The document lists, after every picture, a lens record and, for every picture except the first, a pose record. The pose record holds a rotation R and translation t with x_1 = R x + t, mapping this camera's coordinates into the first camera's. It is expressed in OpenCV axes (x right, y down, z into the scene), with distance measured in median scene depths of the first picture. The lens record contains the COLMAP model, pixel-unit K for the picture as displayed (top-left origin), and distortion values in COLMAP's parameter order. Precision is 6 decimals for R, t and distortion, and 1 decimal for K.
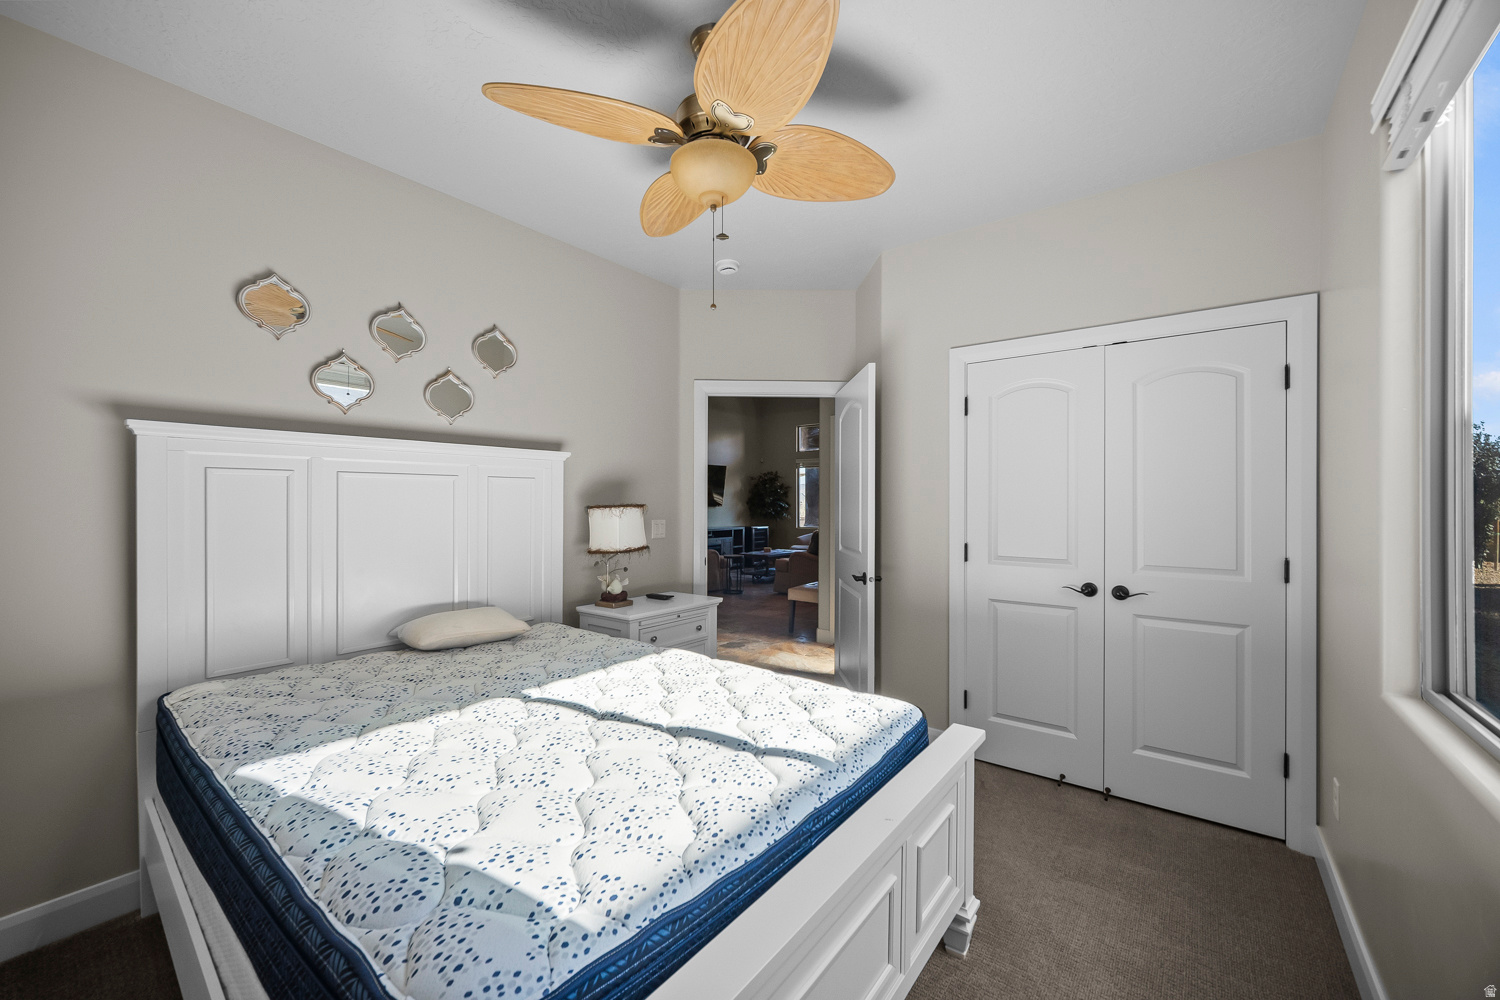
lens RADIAL K [[580.8, 0, 746.9], [0, 580.8, 501.4], [0, 0, 1]] dist [0.000344, 0.000107]
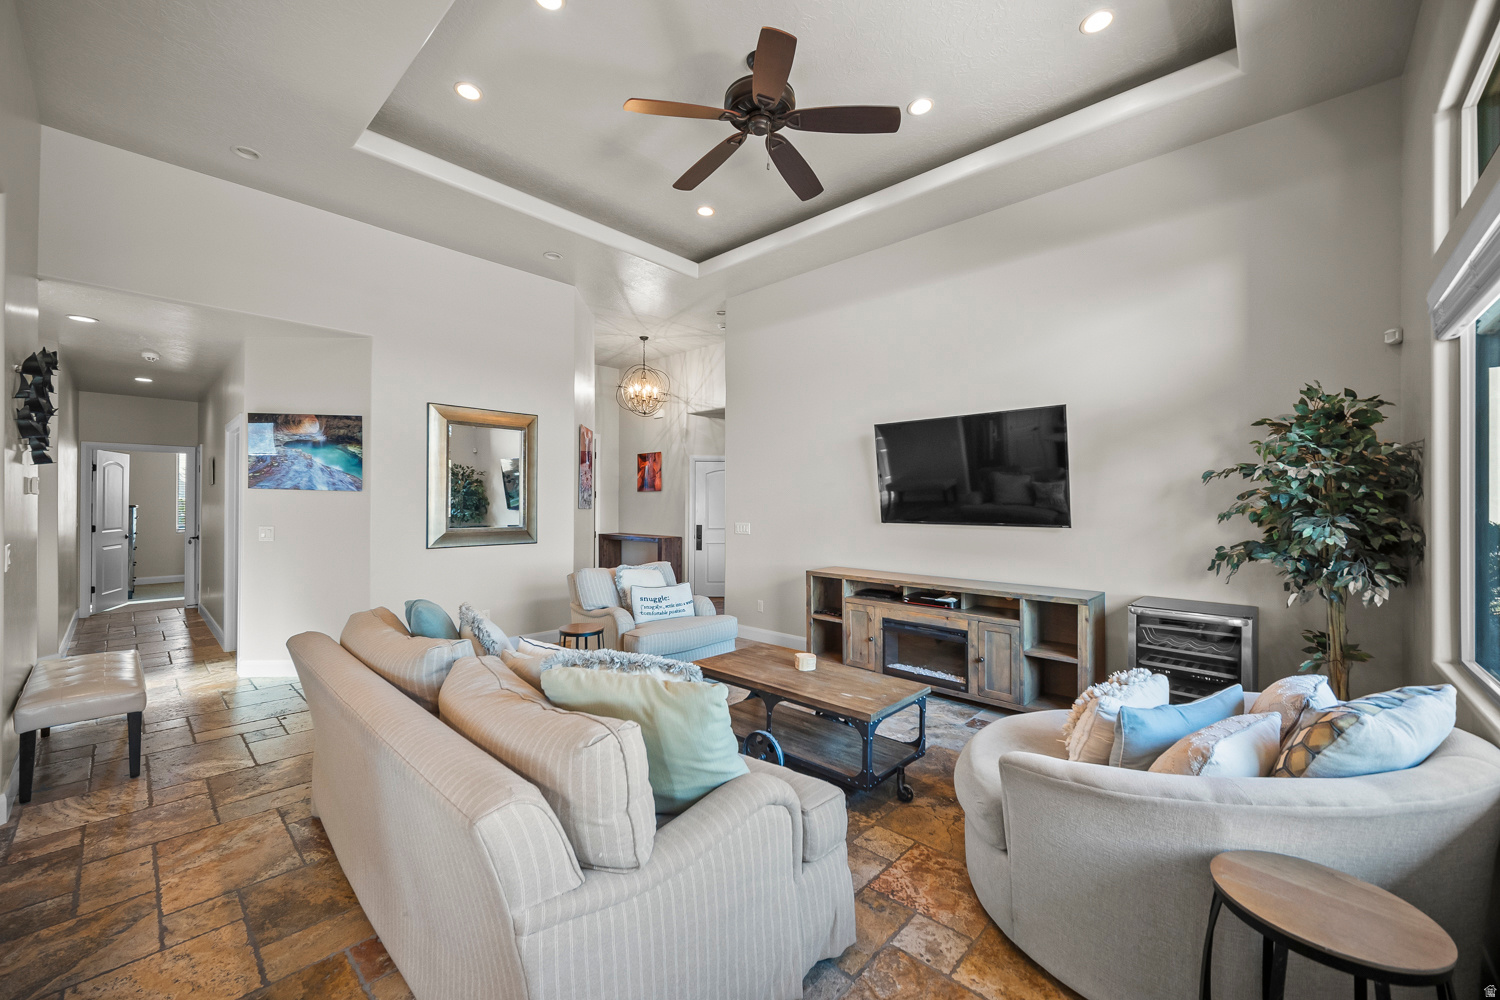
lens RADIAL K [[589.3, 0, 738.8], [0, 589.3, 498.9], [0, 0, 1]] dist [-0.001124, -0.000339]
pose [[-0.098920, -0.006185, -0.995076, 0.304910], [-0.003180, 0.999978, -0.005900, -0.004865], [0.995090, 0.002581, -0.098938, 0.822023]]
